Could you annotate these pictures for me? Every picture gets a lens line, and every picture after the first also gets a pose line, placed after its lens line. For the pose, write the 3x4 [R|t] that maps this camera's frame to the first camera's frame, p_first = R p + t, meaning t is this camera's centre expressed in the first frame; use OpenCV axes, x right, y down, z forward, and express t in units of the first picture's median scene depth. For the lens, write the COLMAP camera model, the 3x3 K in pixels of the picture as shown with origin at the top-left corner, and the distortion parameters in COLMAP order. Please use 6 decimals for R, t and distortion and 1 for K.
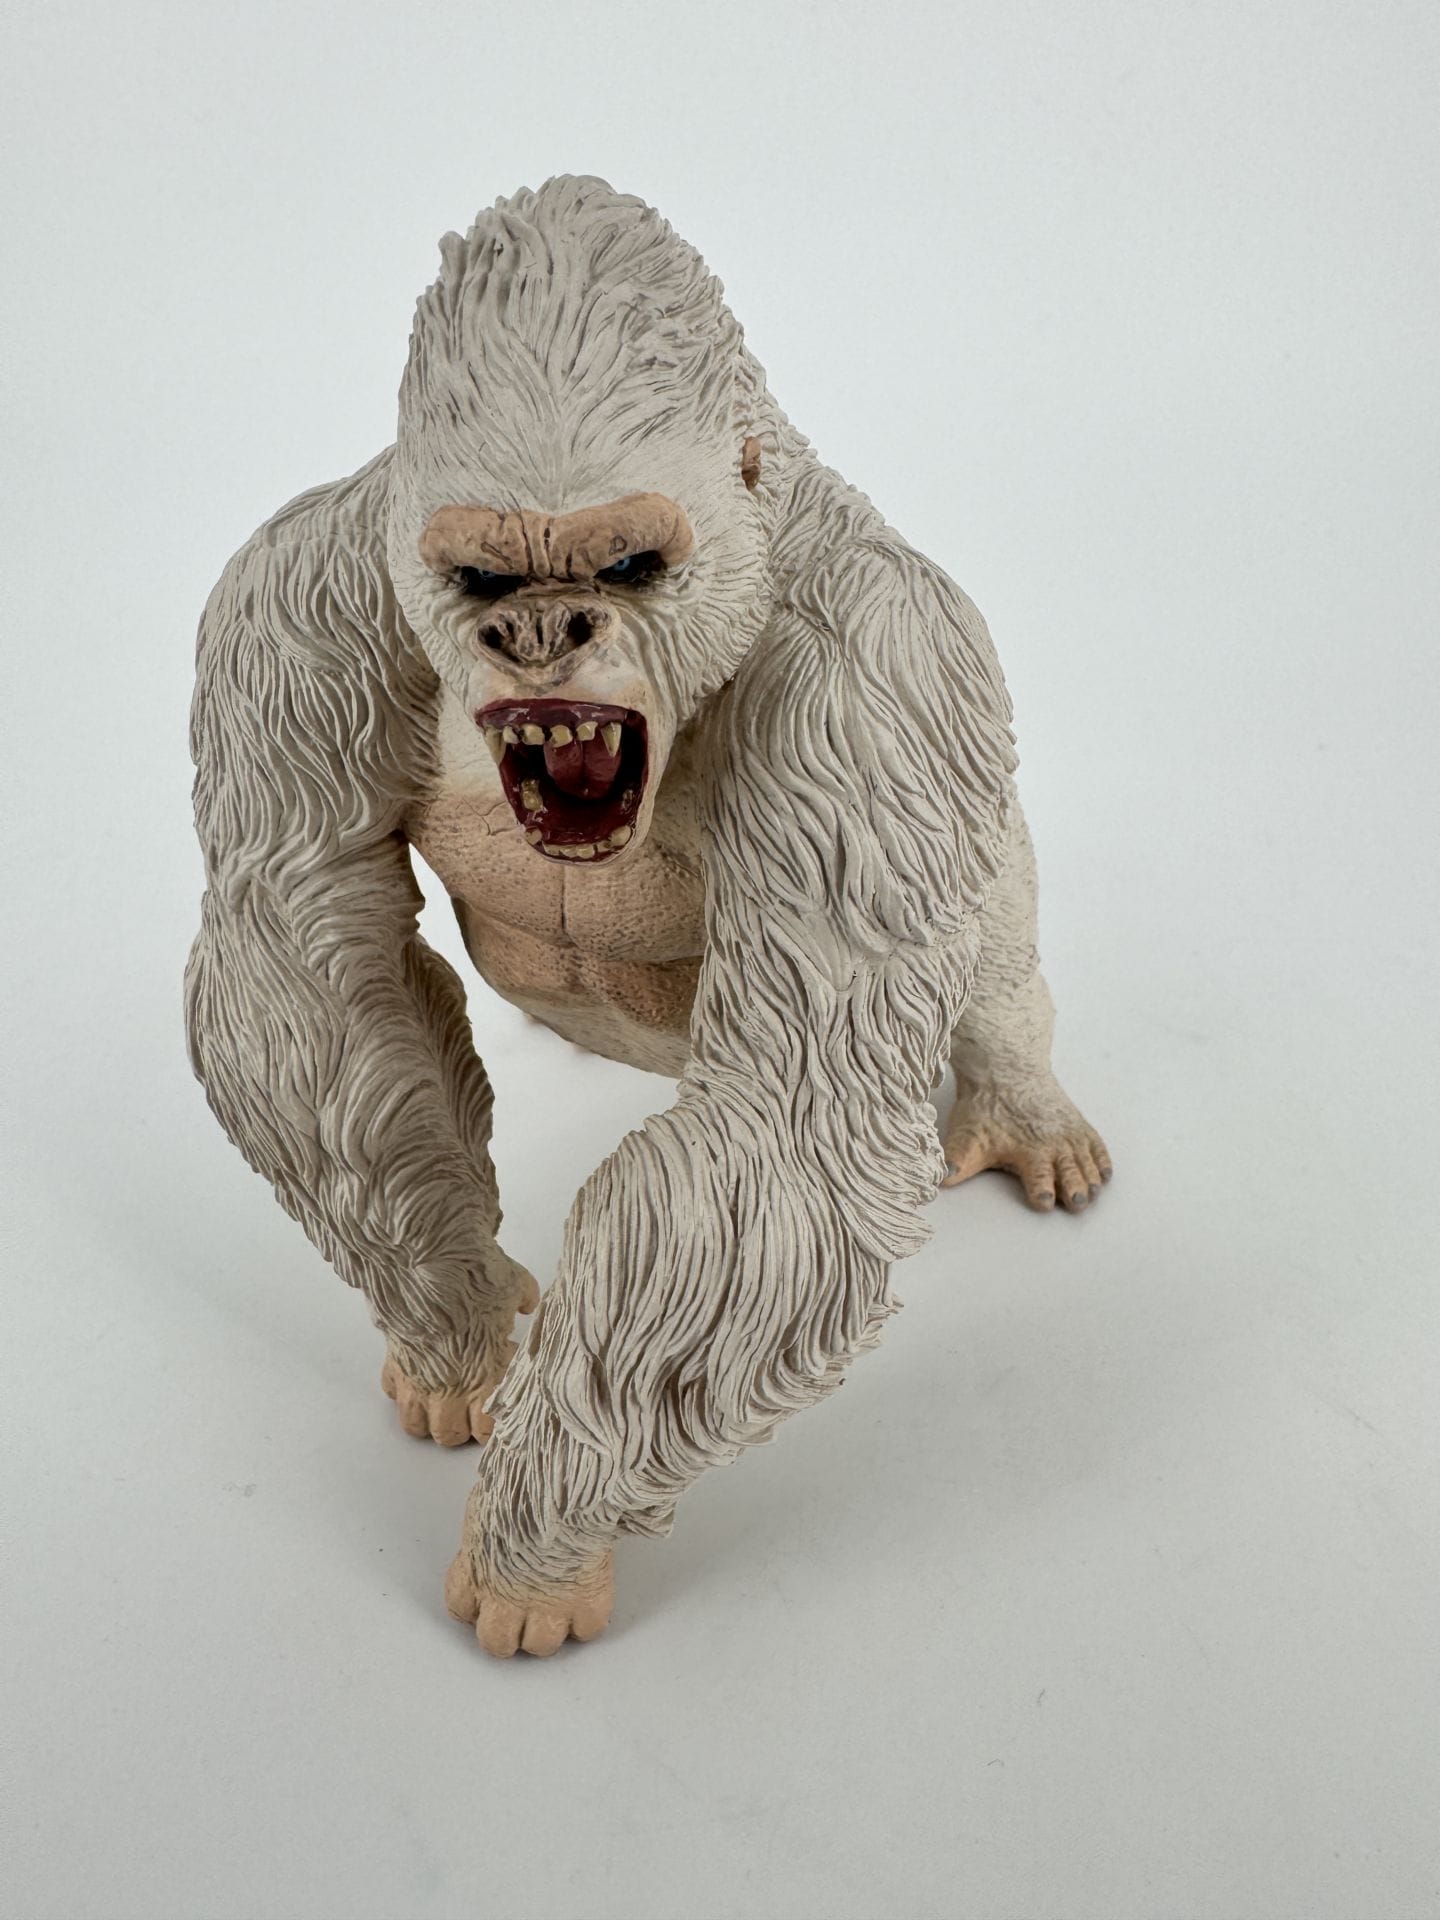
lens RADIAL K [[1360.2, 0, 708.7], [0, 1360.2, 913.4], [0, 0, 1]] dist [0.024431, -0.090800]
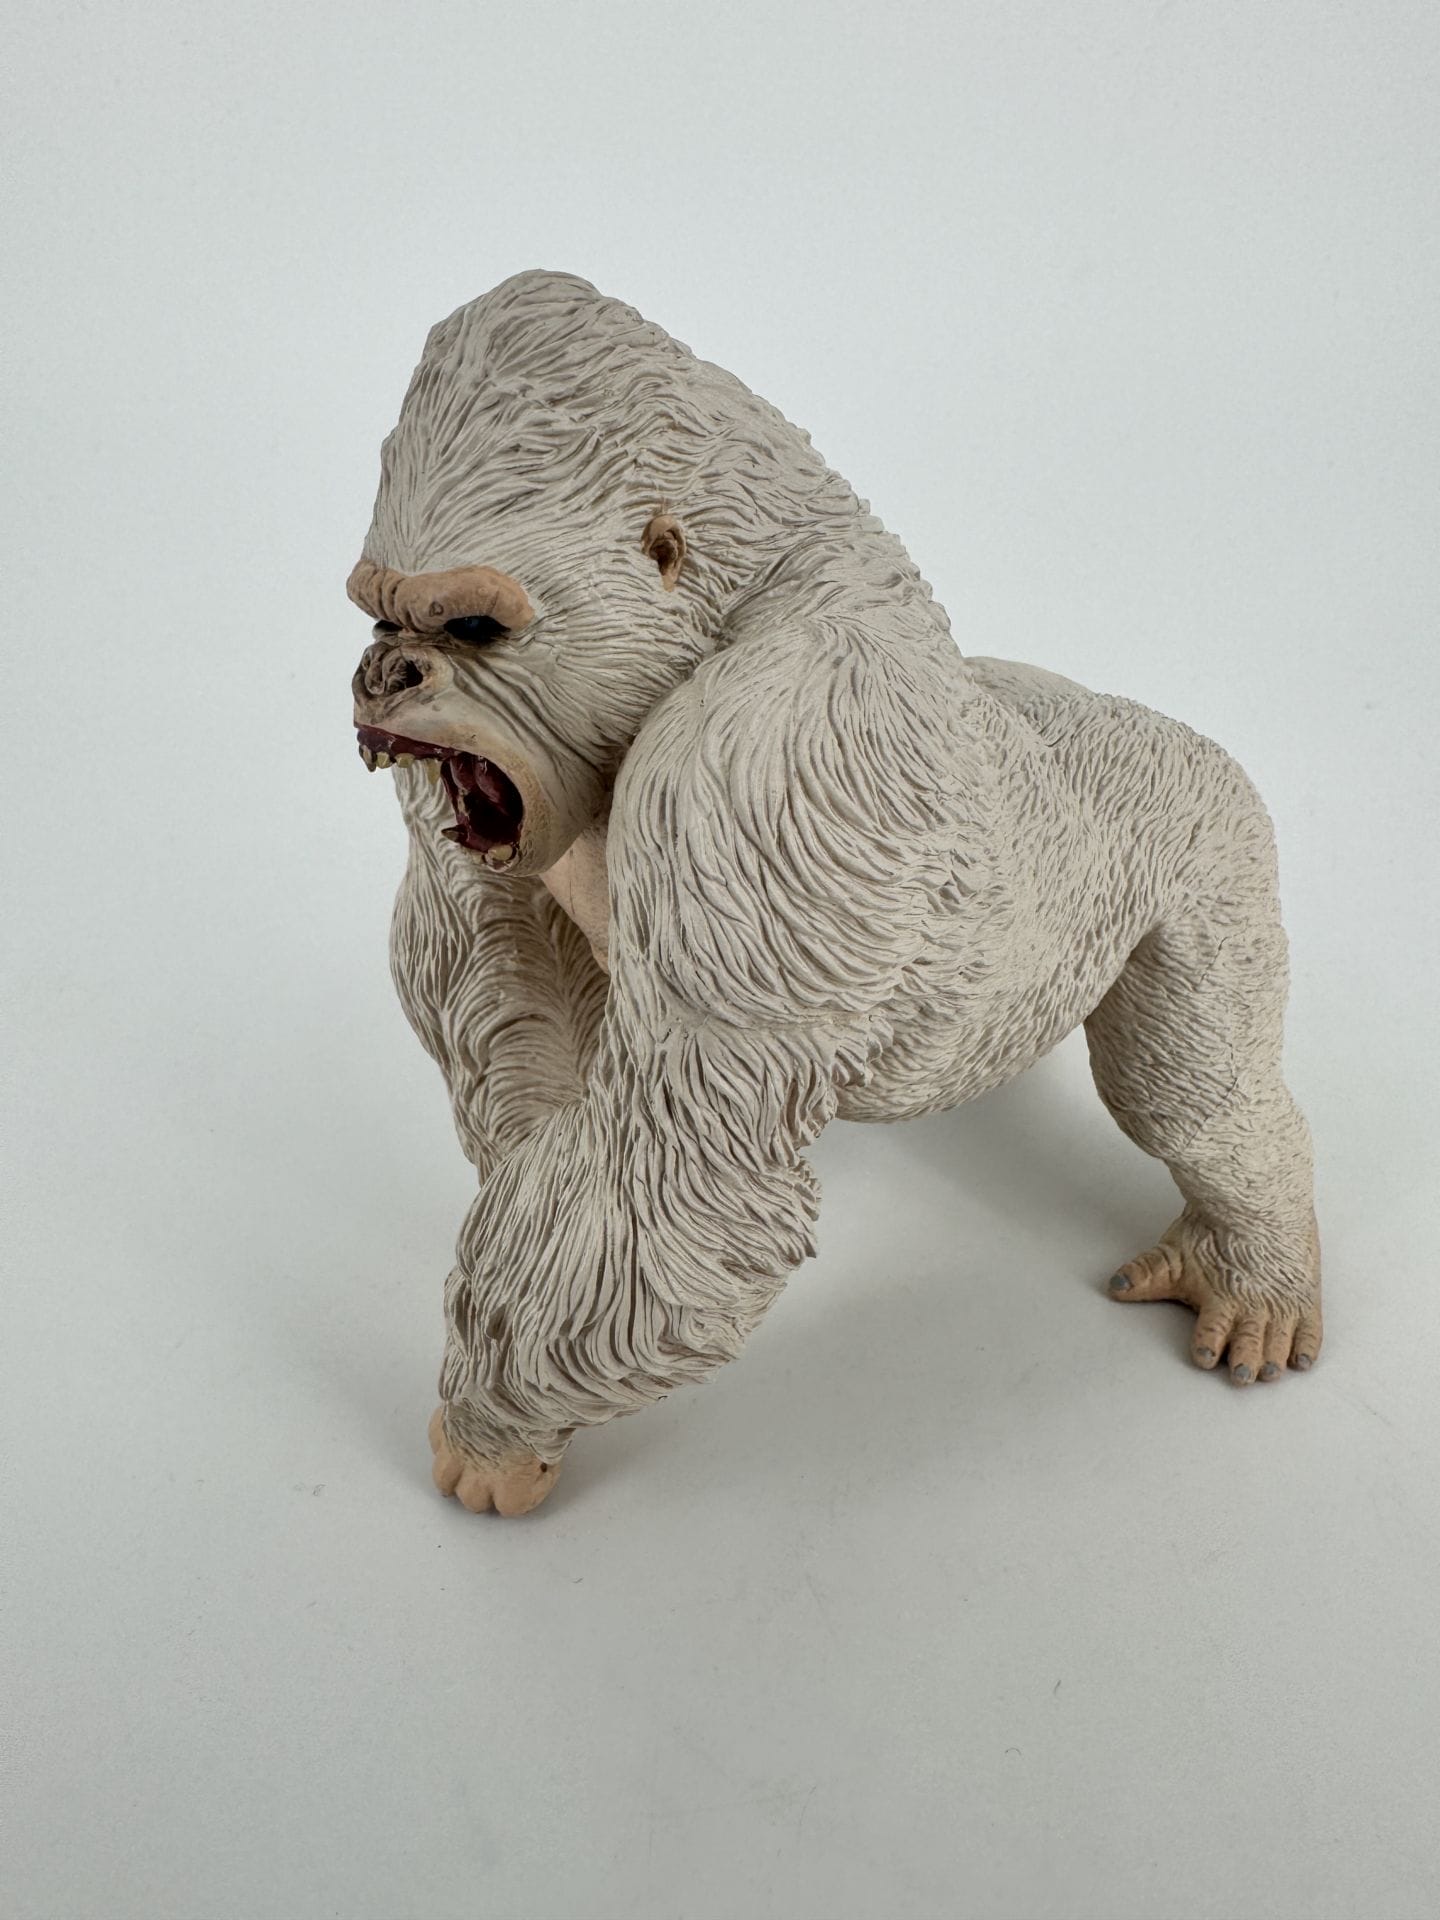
lens RADIAL K [[1360.2, 0, 704.6], [0, 1360.2, 917.0], [0, 0, 1]] dist [0.024431, -0.090800]
pose [[0.813651, 0.258753, -0.520594, 0.643963], [-0.229263, 0.965729, 0.121678, -0.172410], [0.534238, 0.020350, 0.845089, 0.123518]]
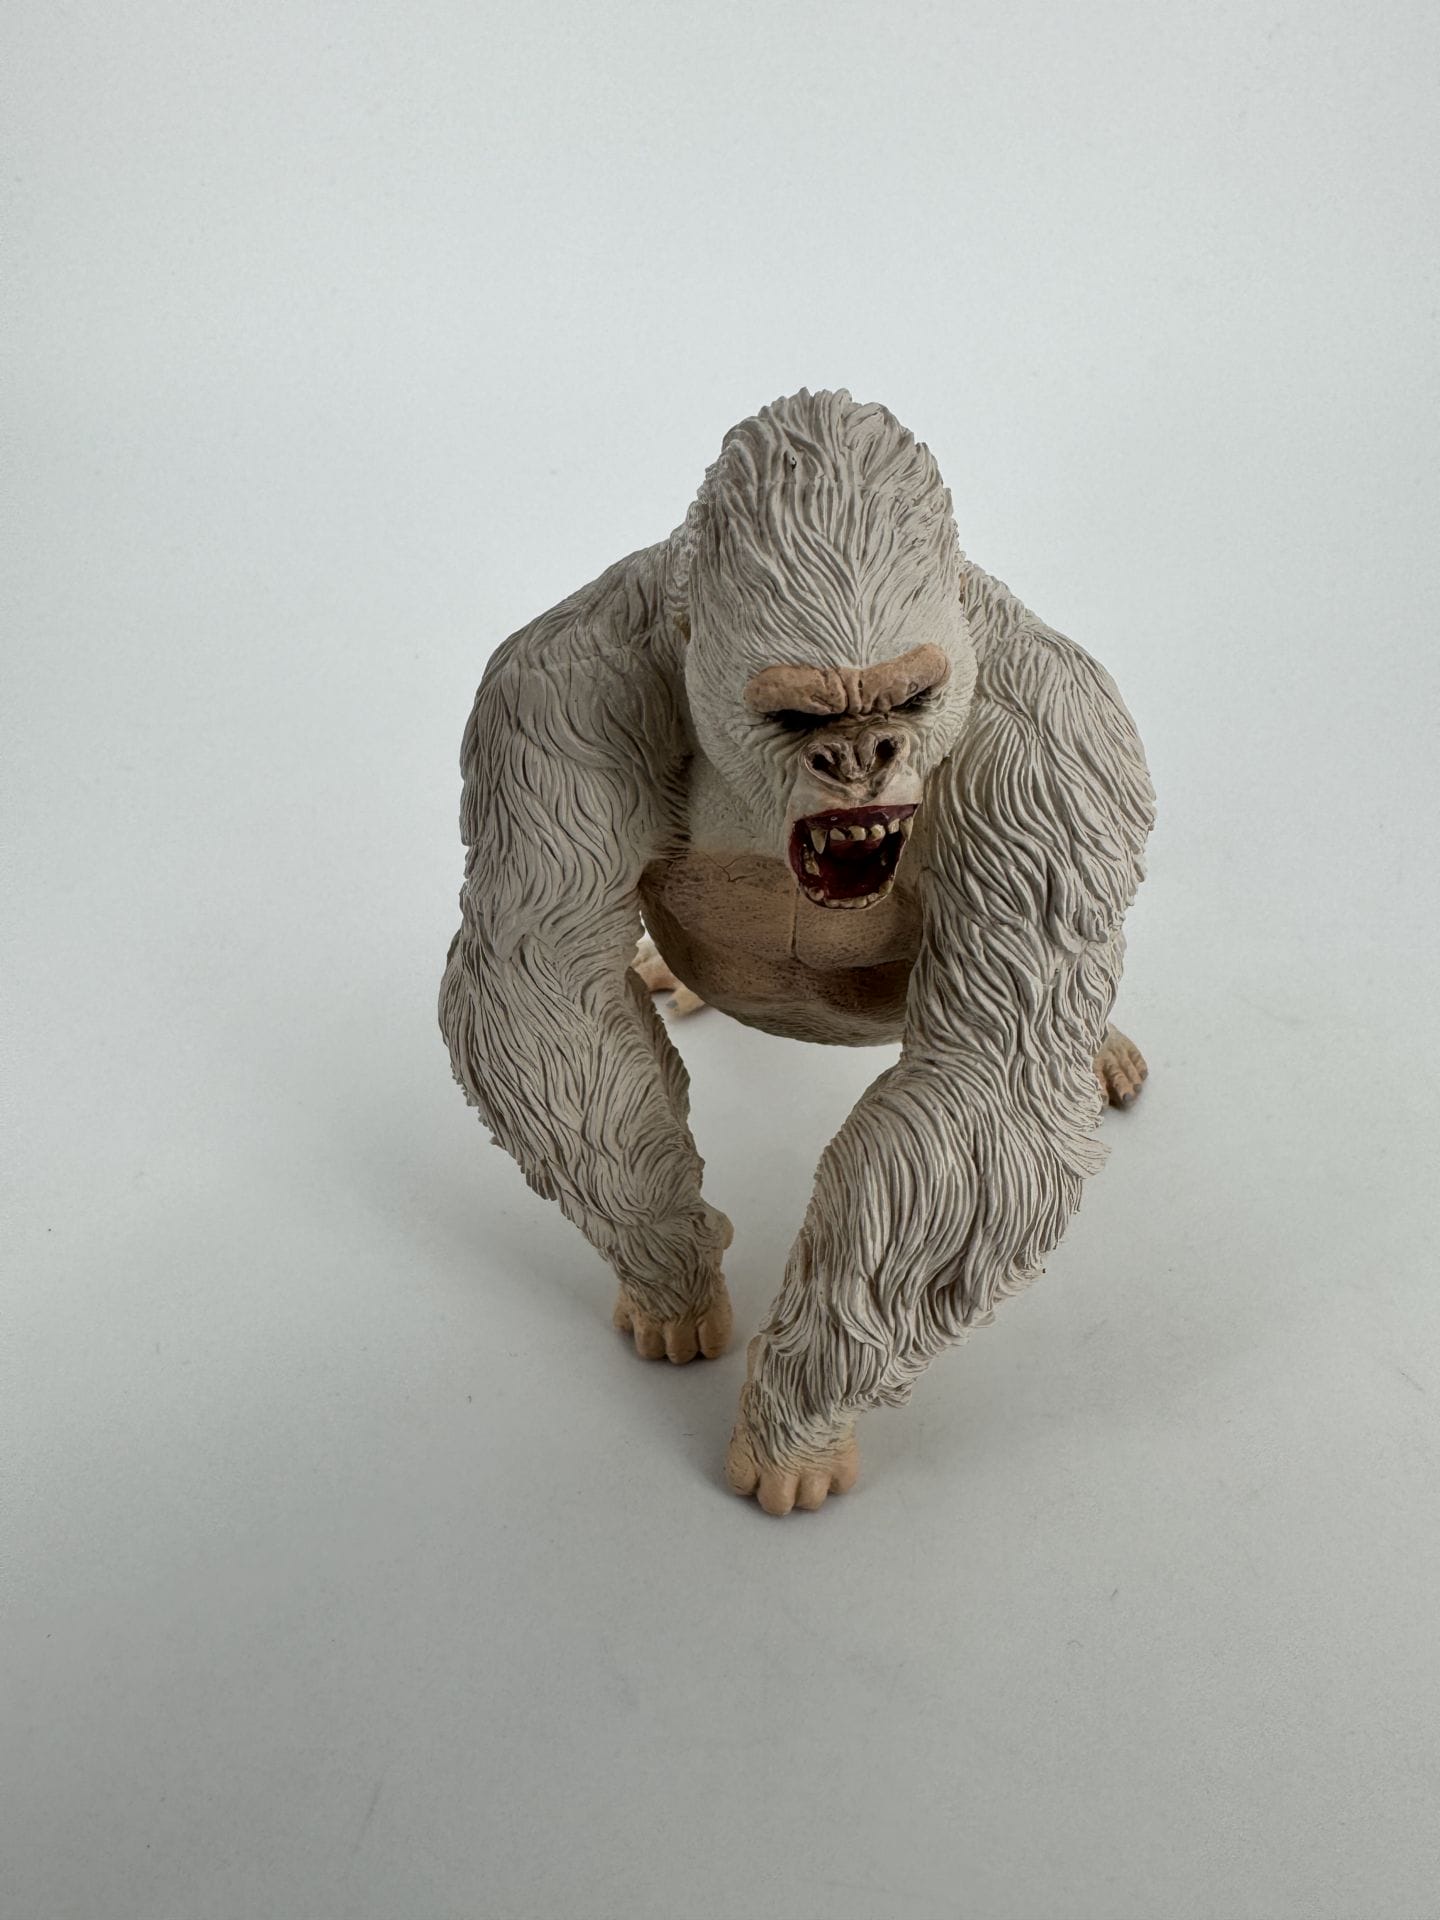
lens RADIAL K [[1360.2, 0, 718.3], [0, 1360.2, 924.4], [0, 0, 1]] dist [0.024431, -0.090800]
pose [[0.989626, -0.104224, 0.098879, -0.337887], [0.096249, 0.991951, 0.082271, -0.137720], [-0.106658, -0.071900, 0.991693, -0.268392]]
